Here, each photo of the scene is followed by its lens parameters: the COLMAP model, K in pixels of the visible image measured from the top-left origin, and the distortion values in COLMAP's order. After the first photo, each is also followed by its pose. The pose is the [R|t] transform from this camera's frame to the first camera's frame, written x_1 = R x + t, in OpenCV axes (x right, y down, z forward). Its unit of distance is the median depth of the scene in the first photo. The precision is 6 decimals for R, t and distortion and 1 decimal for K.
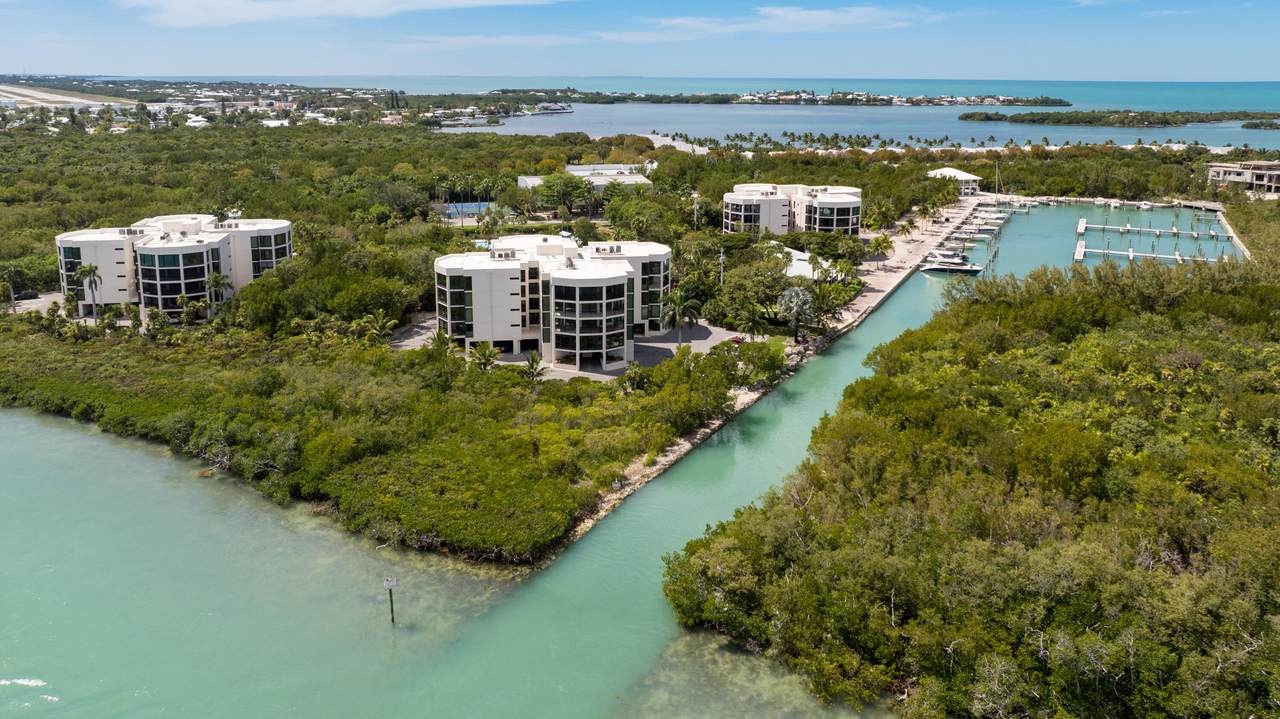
lens RADIAL K [[941.7, 0, 640.0], [0, 941.7, 359.5], [0, 0, 1]] dist [-0.013402, 0.000649]
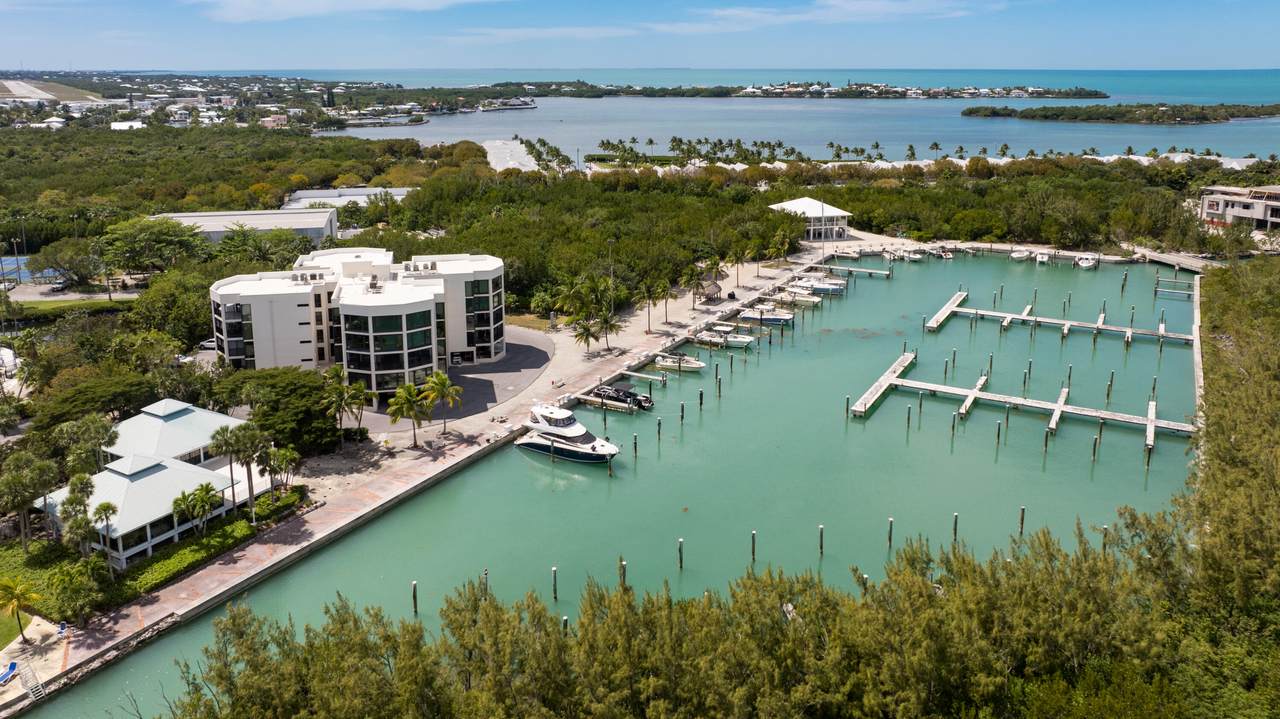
lens RADIAL K [[941.7, 0, 640.0], [0, 941.7, 359.5], [0, 0, 1]] dist [-0.013402, 0.000649]
pose [[0.998586, 0.010166, -0.052175, 0.197256], [-0.009744, 0.999918, 0.008334, -0.073302], [0.052255, -0.007814, 0.998603, 0.248698]]
